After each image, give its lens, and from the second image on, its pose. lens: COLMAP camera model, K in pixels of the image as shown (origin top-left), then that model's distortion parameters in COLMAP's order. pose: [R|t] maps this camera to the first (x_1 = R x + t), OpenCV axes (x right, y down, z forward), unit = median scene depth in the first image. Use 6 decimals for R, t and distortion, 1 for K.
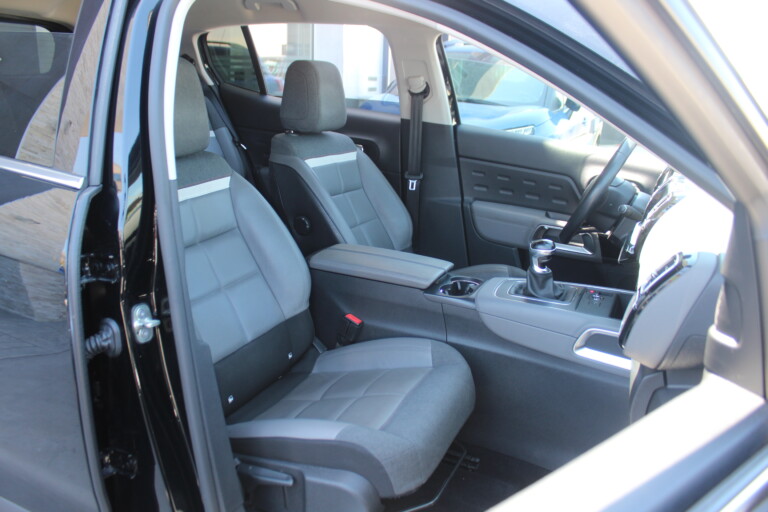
lens RADIAL K [[632.9, 0, 384.0], [0, 632.9, 256.0], [0, 0, 1]] dist [-0.176358, 0.146169]
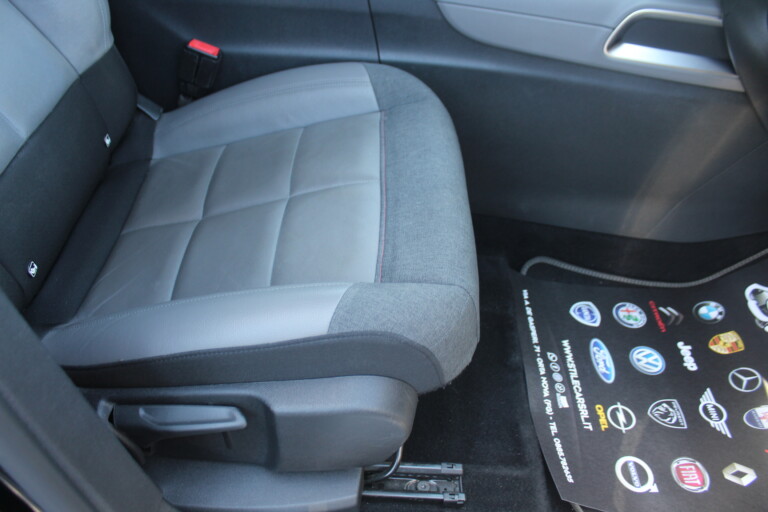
lens RADIAL K [[632.9, 0, 384.0], [0, 632.9, 256.0], [0, 0, 1]] dist [-0.176358, 0.146169]
pose [[0.915564, -0.263853, 0.303519, -0.124358], [0.092648, 0.872777, 0.479245, 0.017370], [-0.391355, -0.410659, 0.823529, 0.460974]]
